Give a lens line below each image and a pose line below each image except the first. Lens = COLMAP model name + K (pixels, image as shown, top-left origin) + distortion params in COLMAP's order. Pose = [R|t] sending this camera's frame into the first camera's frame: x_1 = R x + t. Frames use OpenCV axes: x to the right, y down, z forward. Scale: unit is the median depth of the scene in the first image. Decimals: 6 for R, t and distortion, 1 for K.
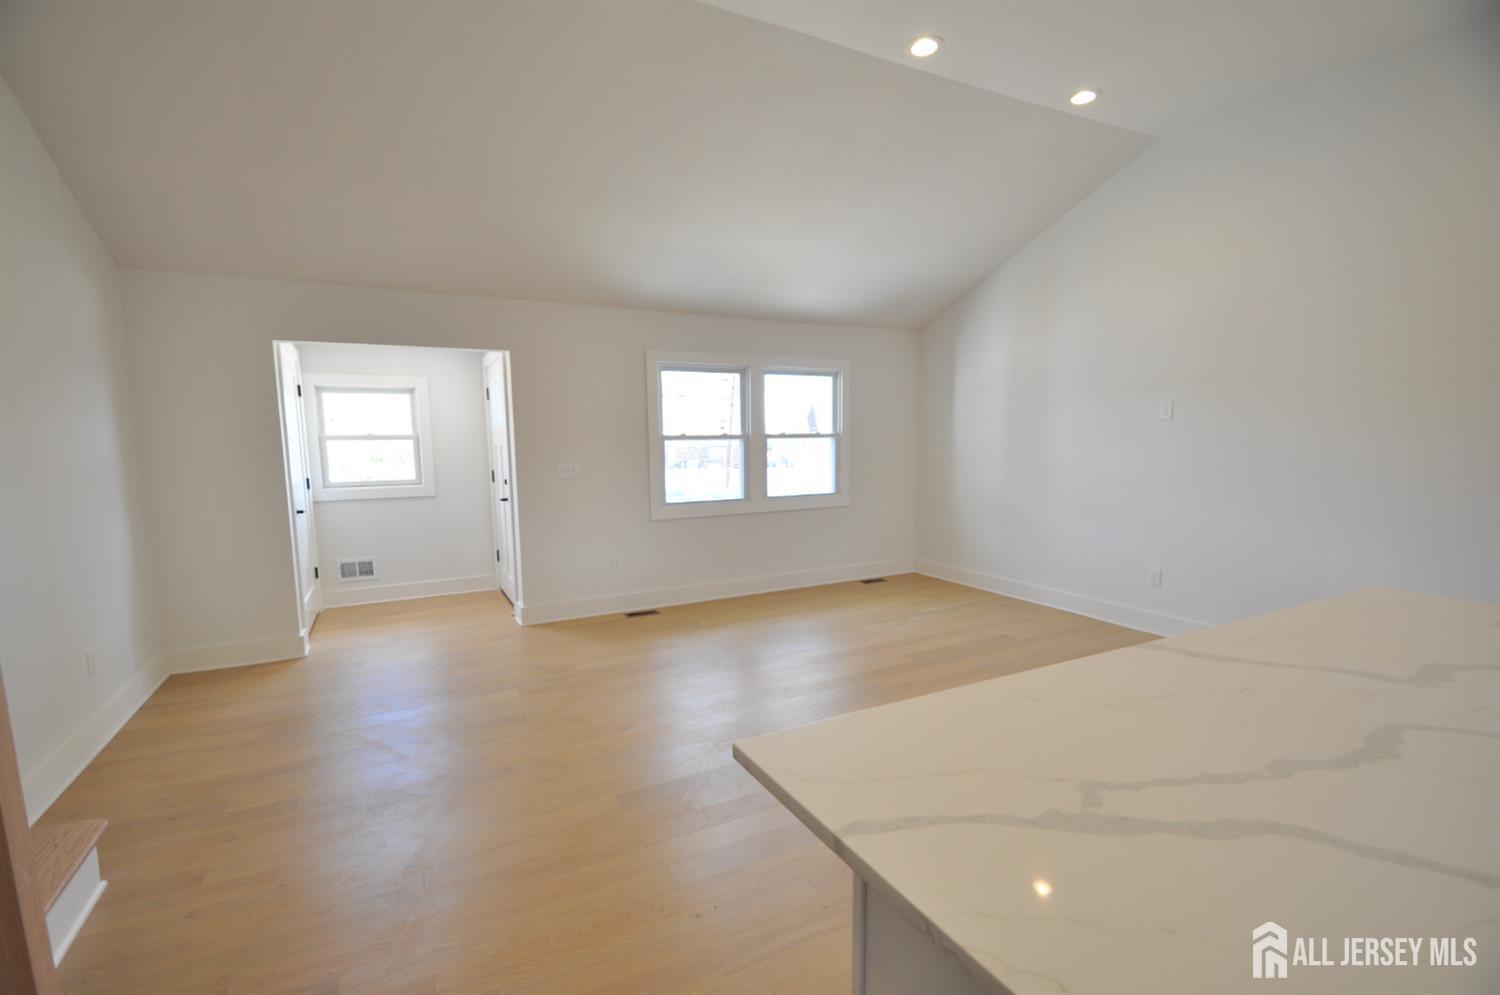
lens RADIAL K [[648.1, 0, 707.8], [0, 648.1, 522.3], [0, 0, 1]] dist [0.003245, -0.002275]
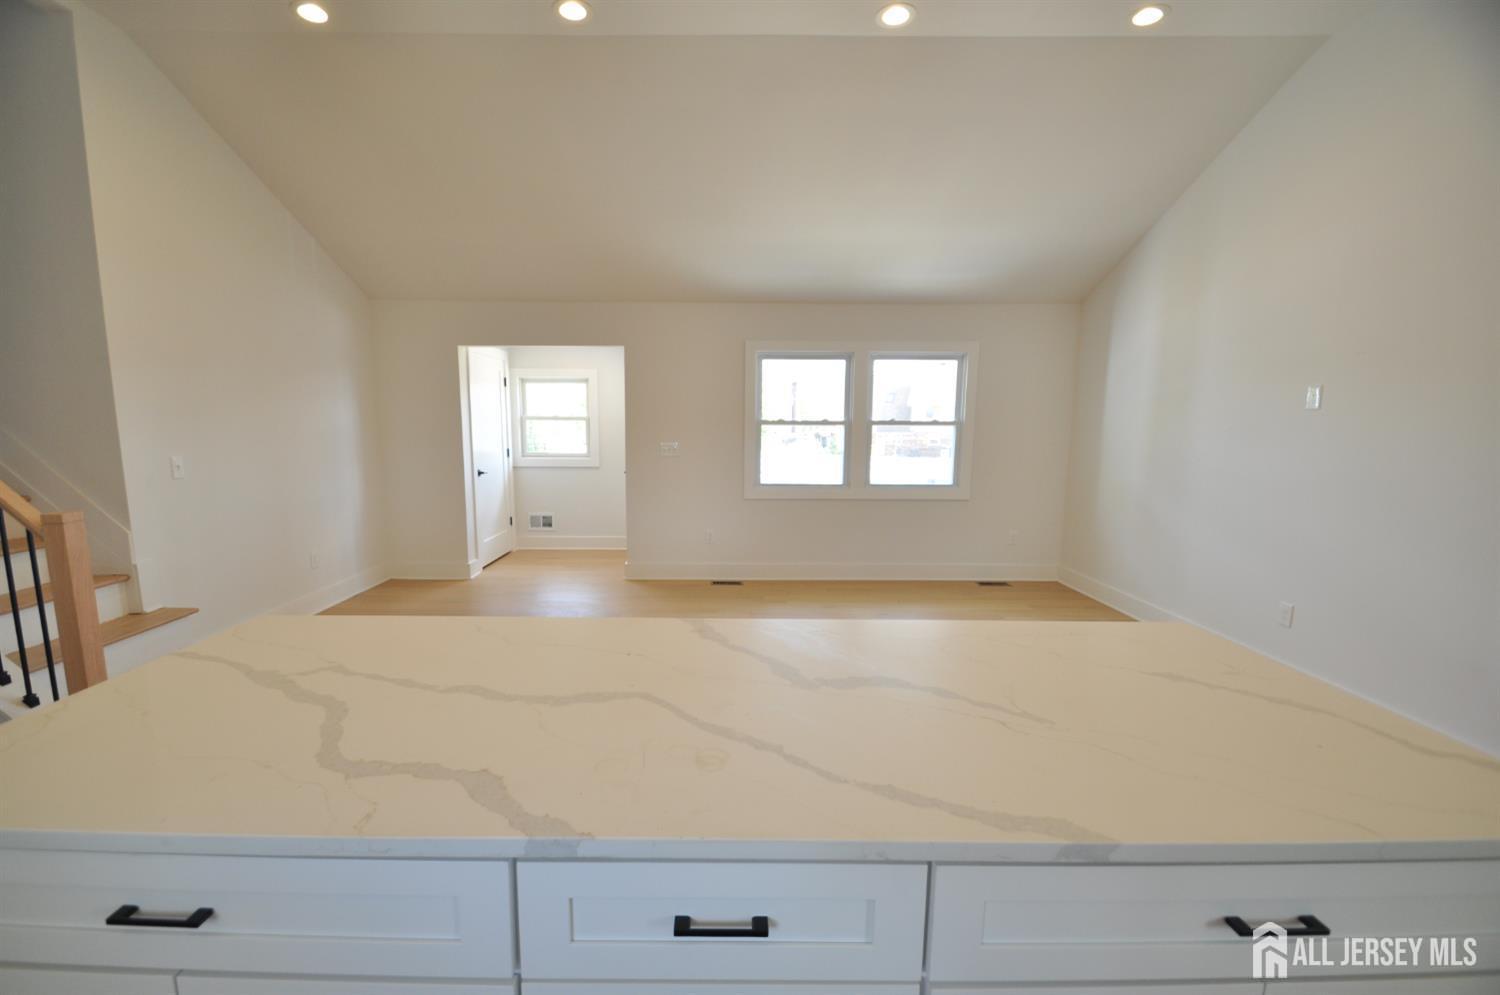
lens RADIAL K [[648.1, 0, 735.3], [0, 648.1, 525.9], [0, 0, 1]] dist [0.003245, -0.002275]
pose [[0.895110, 0.086962, -0.437283, 0.361945], [-0.074391, 0.996175, 0.045831, -0.006223], [0.439596, -0.008494, 0.898155, 0.020998]]
